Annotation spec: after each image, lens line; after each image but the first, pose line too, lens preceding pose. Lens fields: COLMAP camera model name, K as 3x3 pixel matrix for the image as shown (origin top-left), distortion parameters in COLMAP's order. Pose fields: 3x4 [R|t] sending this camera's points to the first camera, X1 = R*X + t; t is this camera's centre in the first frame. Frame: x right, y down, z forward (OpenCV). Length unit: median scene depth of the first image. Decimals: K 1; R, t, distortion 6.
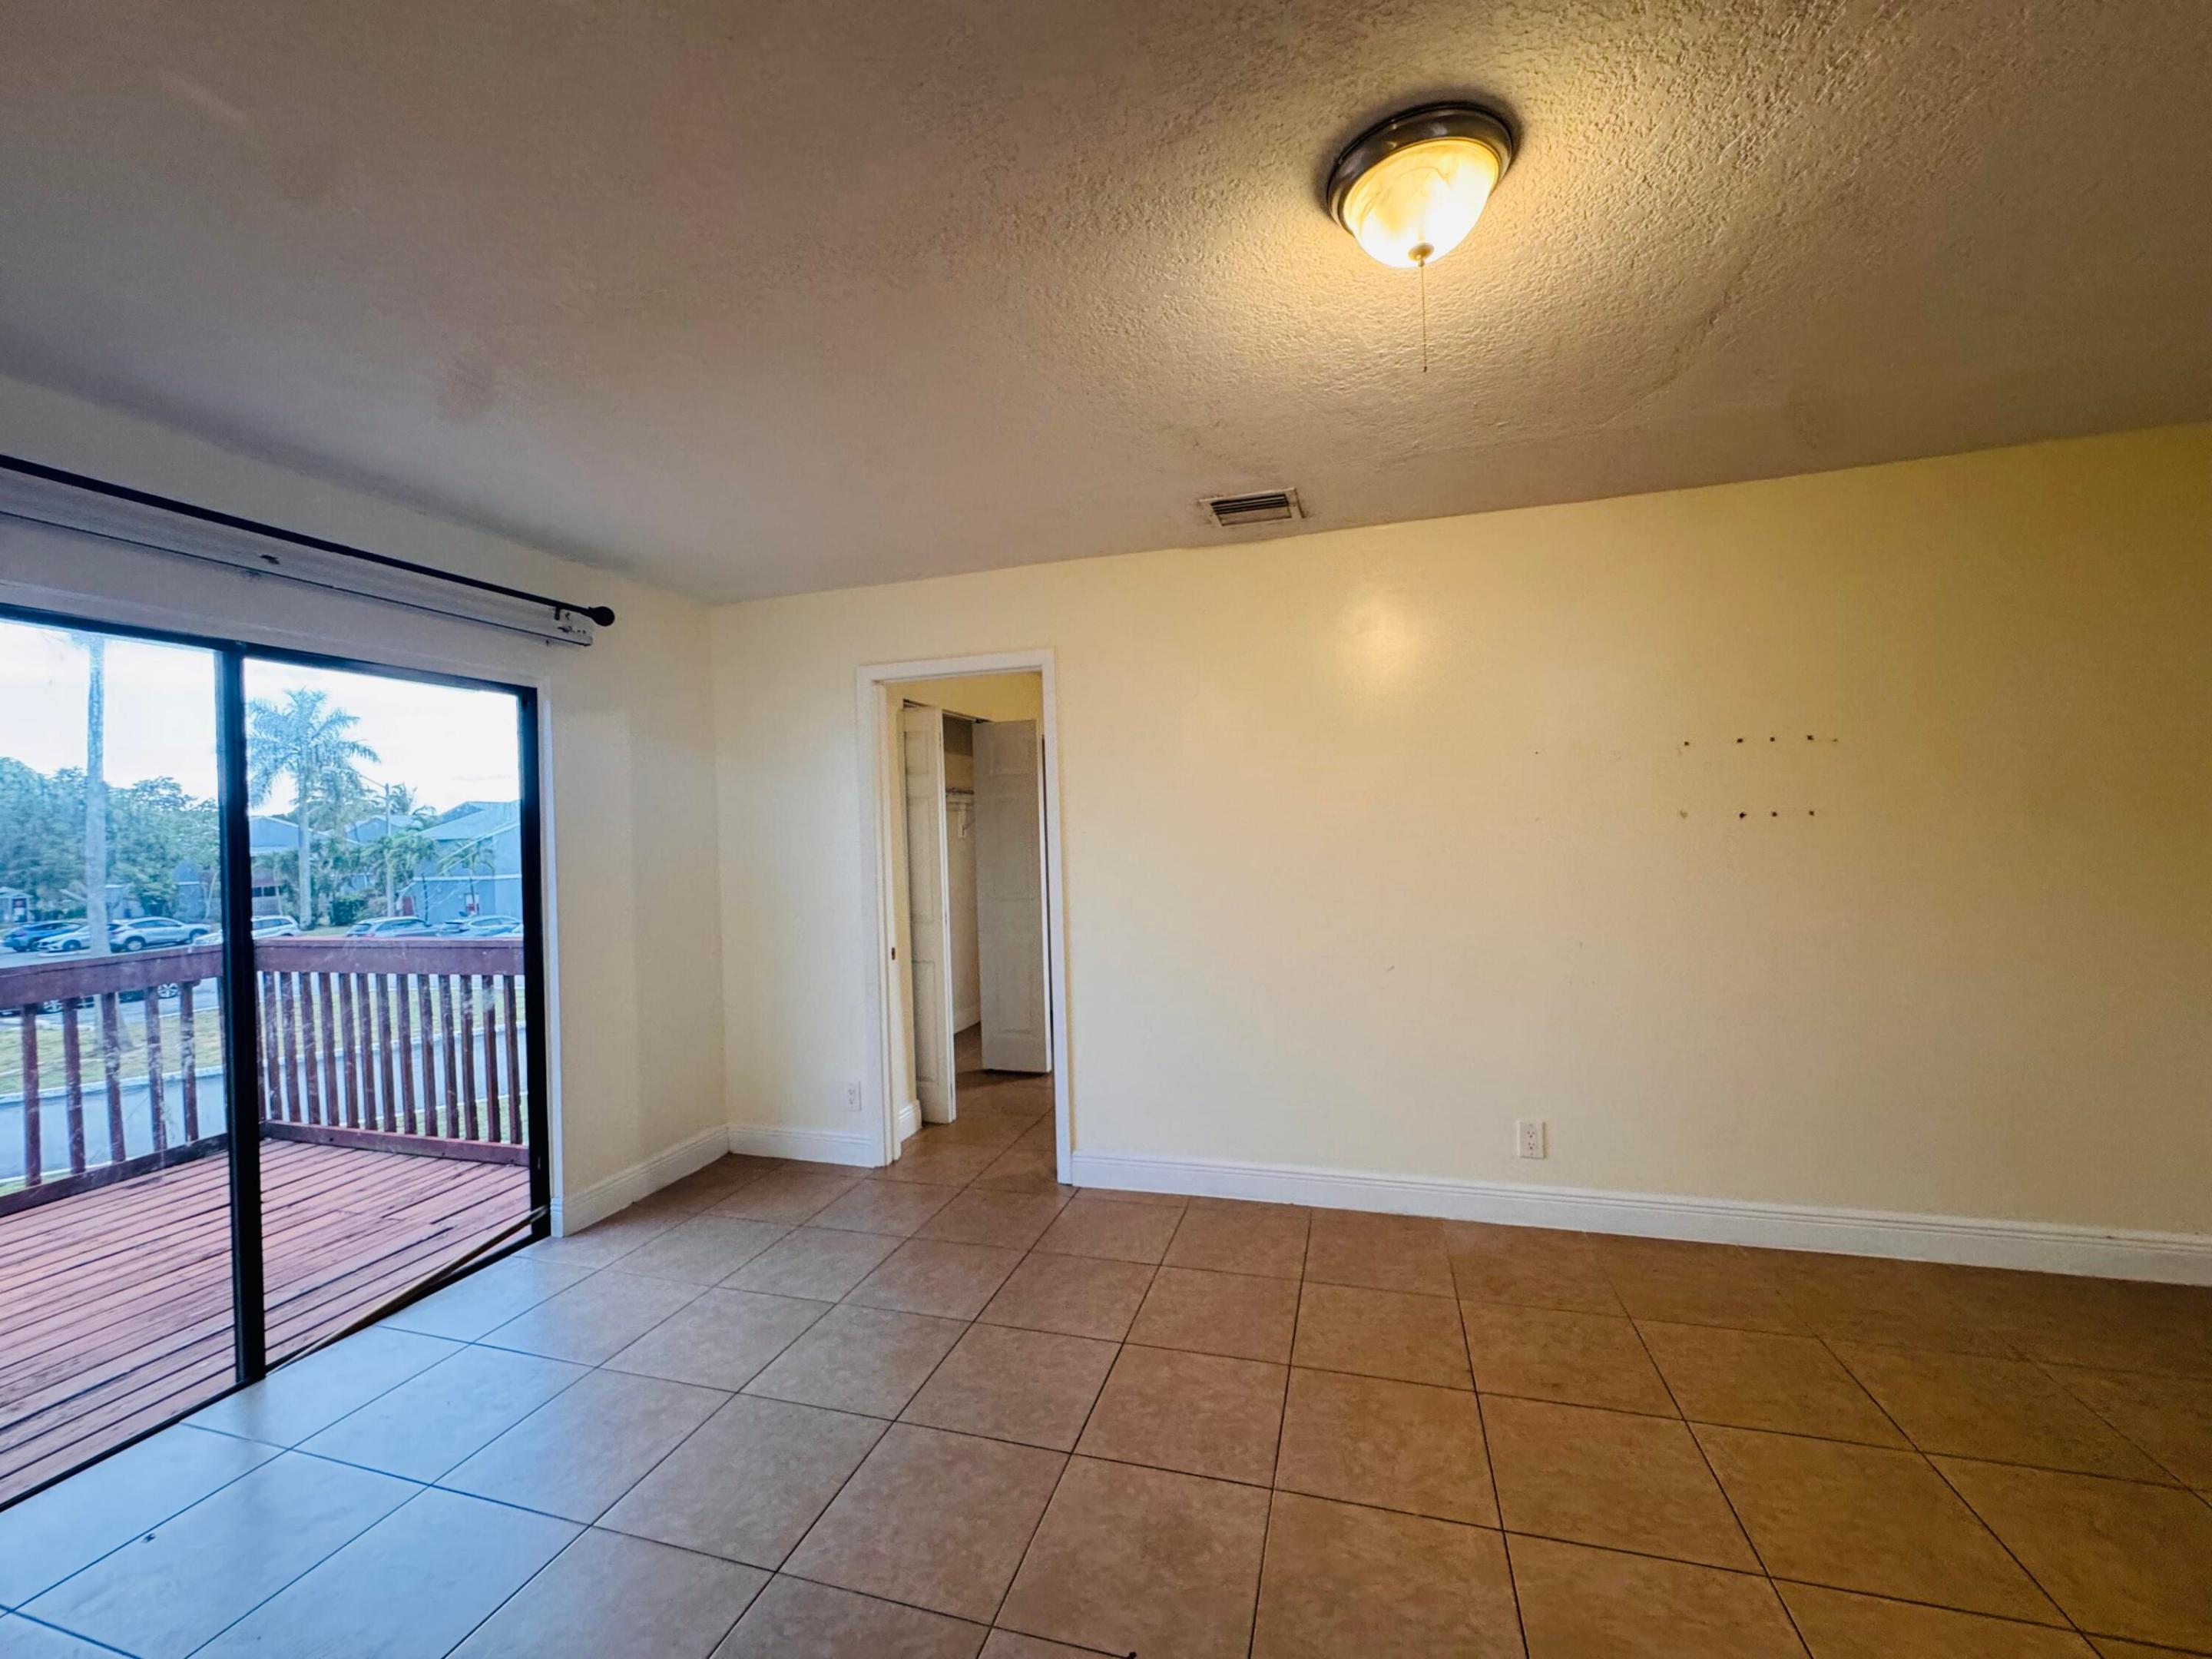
lens RADIAL K [[889.6, 0, 1106.0], [0, 889.6, 829.5], [0, 0, 1]] dist [-0.001513, 0.000579]
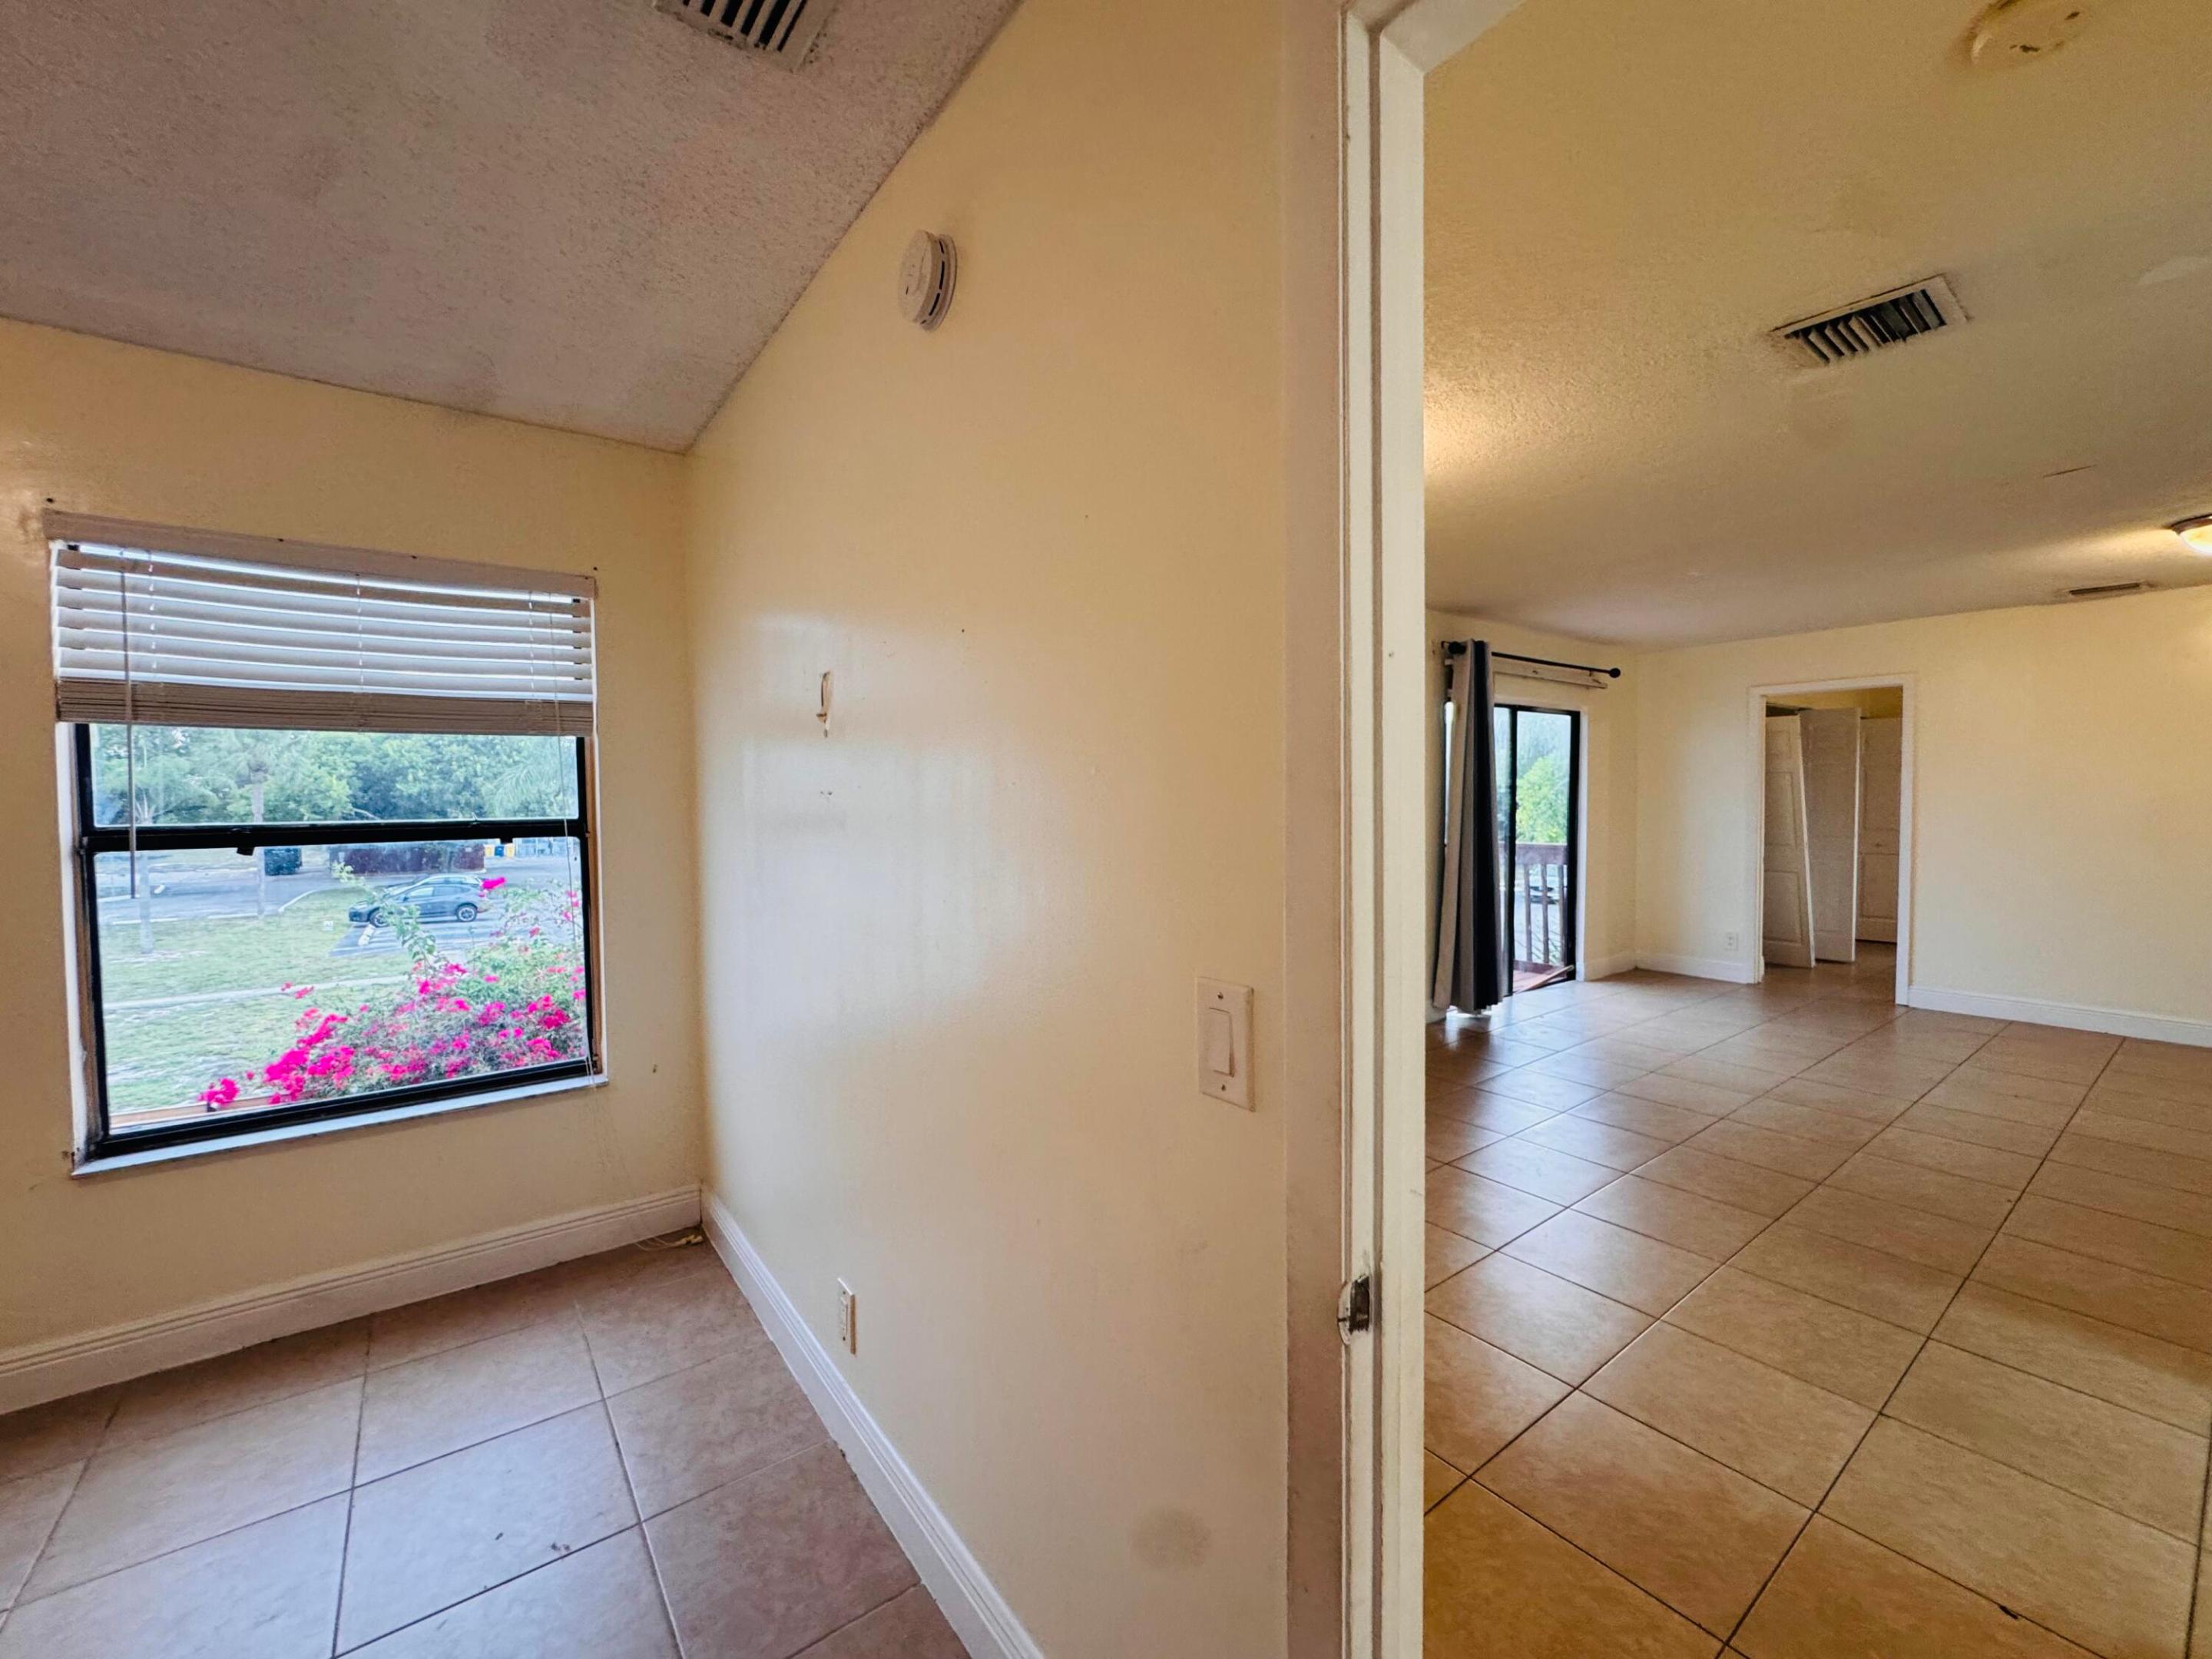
lens RADIAL K [[893.4, 0, 1097.8], [0, 893.4, 831.4], [0, 0, 1]] dist [-0.005138, 0.000201]
pose [[0.799374, 0.047942, -0.598918, -0.293169], [-0.017732, 0.998260, 0.056242, 0.019137], [0.600572, -0.034338, 0.798833, -1.314130]]
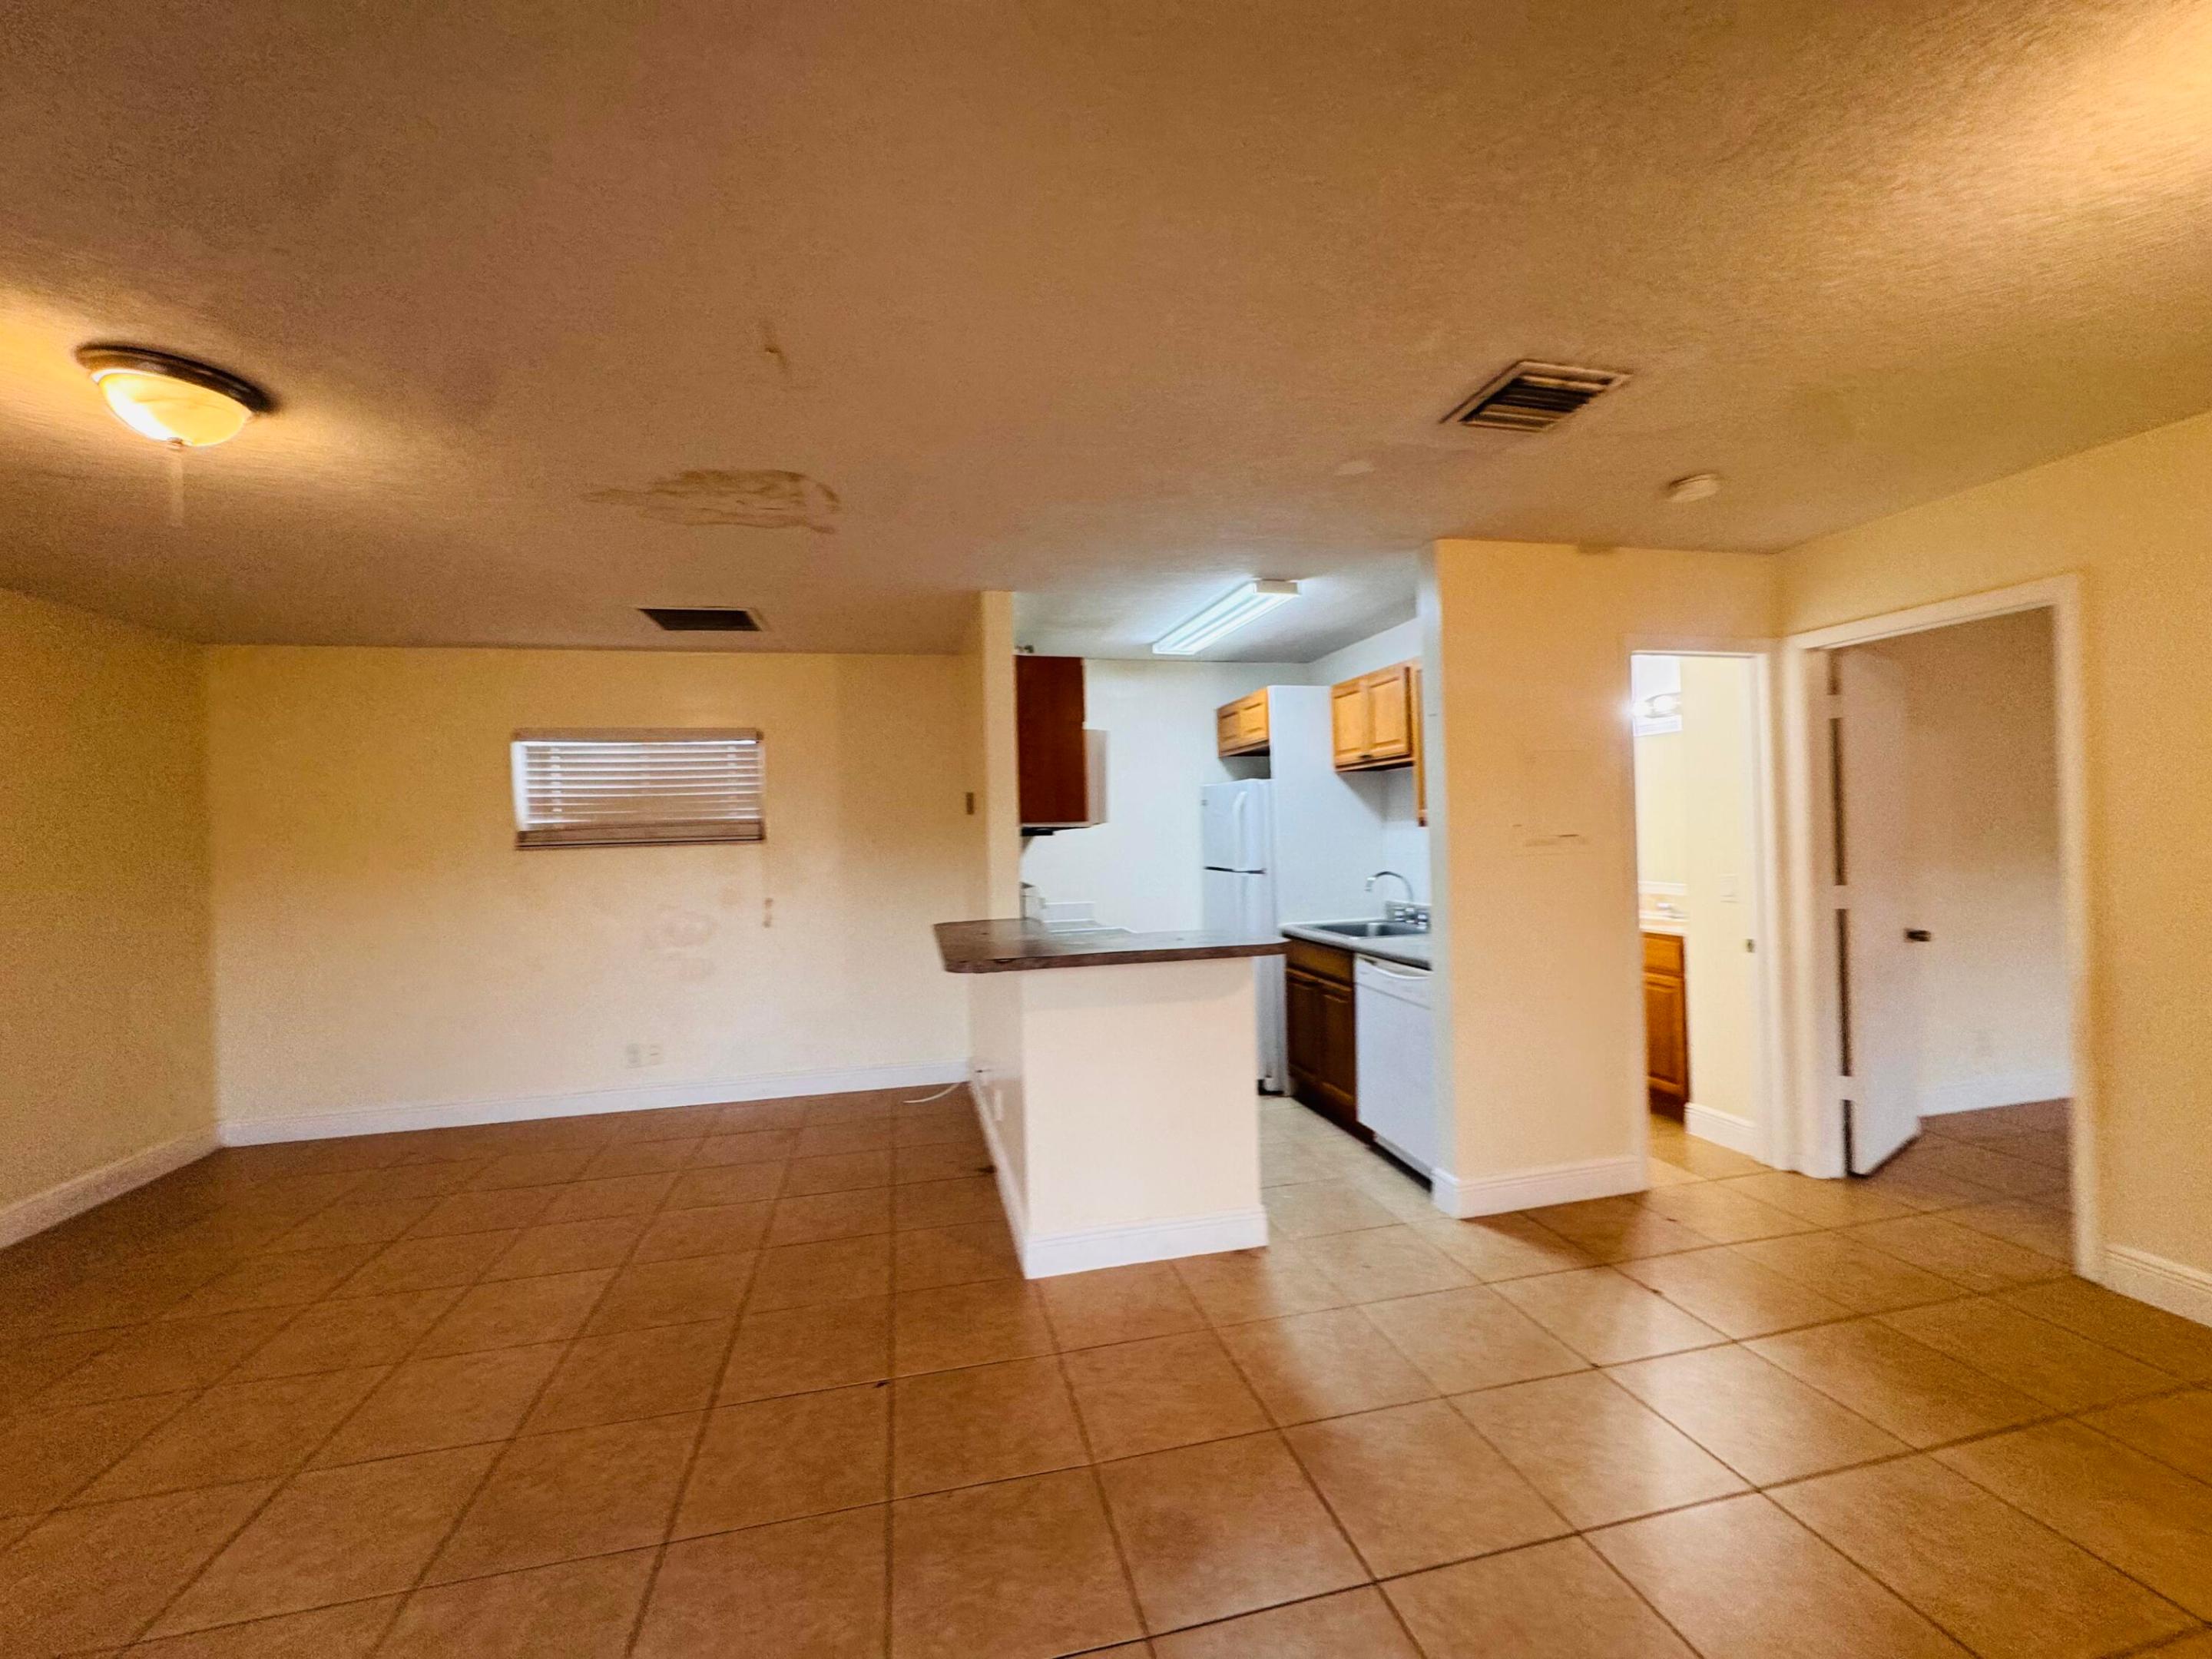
lens RADIAL K [[889.3, 0, 1101.5], [0, 889.3, 827.1], [0, 0, 1]] dist [-0.004189, 0.000384]
pose [[-0.490537, 0.051921, 0.869872, -0.668752], [0.042099, 0.998470, -0.035856, 0.015686], [-0.870403, 0.019032, -0.491972, 0.215520]]
